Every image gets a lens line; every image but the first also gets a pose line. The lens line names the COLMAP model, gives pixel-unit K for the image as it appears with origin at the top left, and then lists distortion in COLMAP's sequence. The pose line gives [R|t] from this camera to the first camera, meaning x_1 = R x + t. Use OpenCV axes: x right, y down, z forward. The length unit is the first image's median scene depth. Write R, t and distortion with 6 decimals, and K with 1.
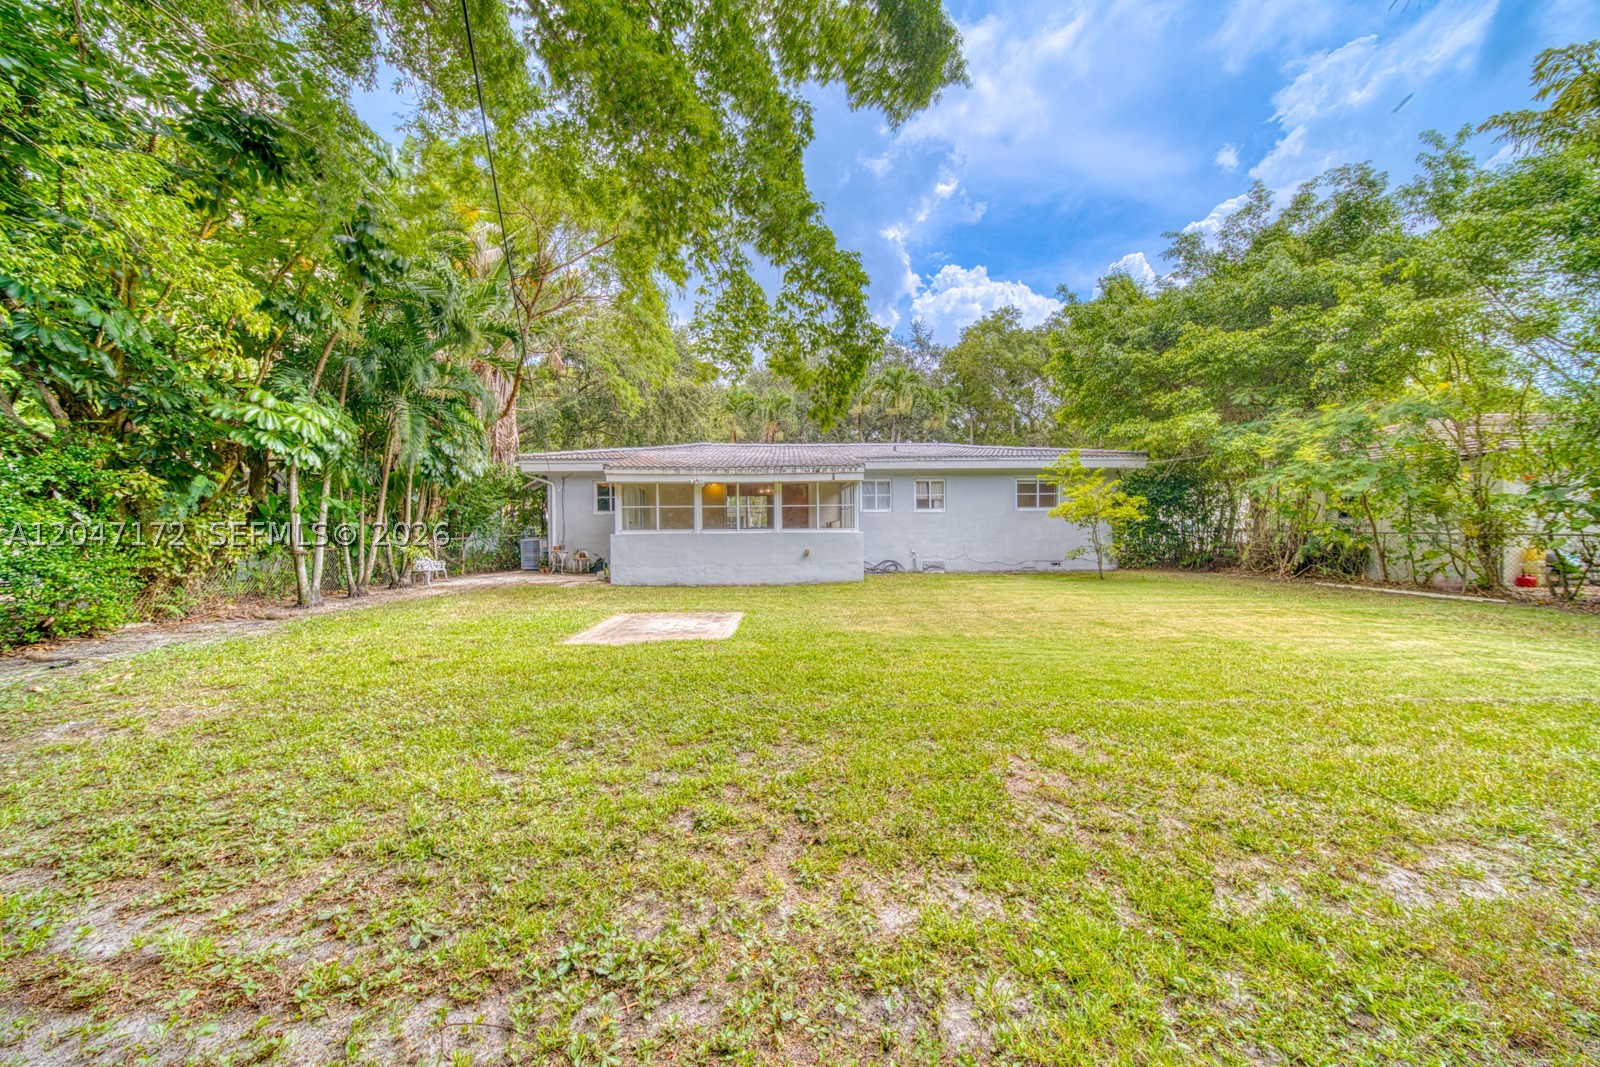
lens RADIAL K [[571.0, 0, 805.7], [0, 571.0, 533.5], [0, 0, 1]] dist [-0.000891, -0.000278]
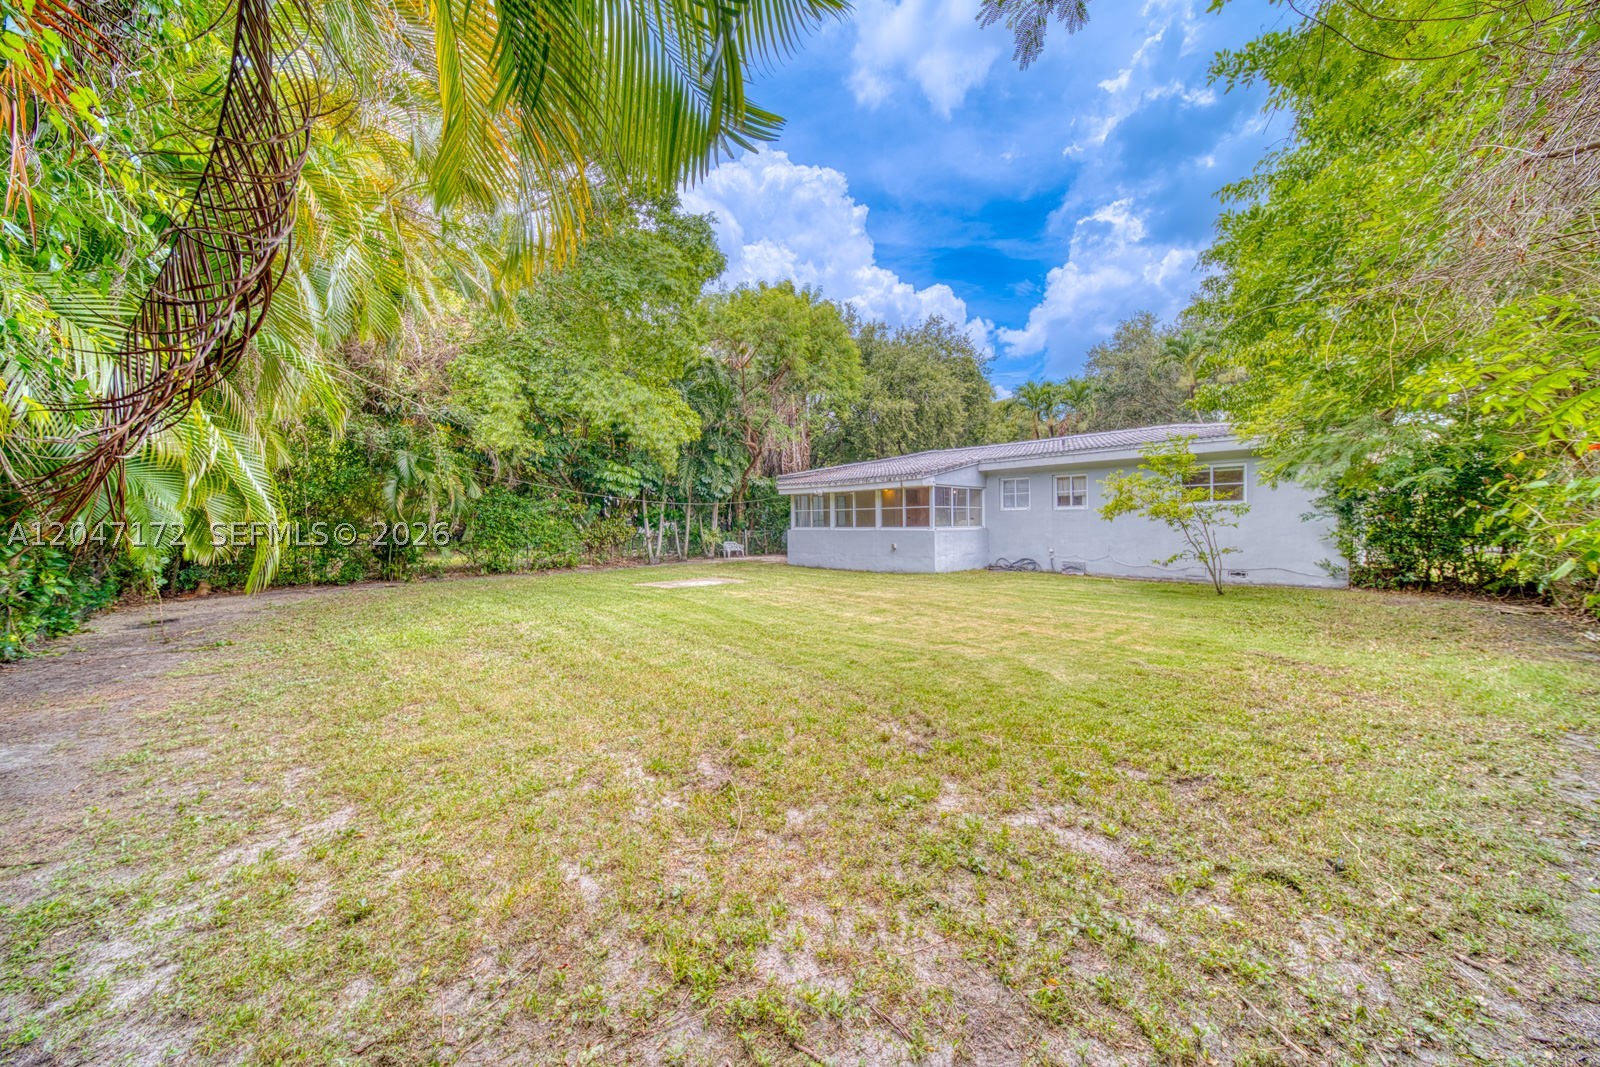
lens RADIAL K [[571.0, 0, 805.7], [0, 571.0, 533.5], [0, 0, 1]] dist [-0.000891, -0.000278]
pose [[0.672788, 0.013747, -0.739708, 0.632227], [-0.007527, 0.999903, 0.011737, -0.006292], [0.739797, -0.002329, 0.672826, 0.045106]]
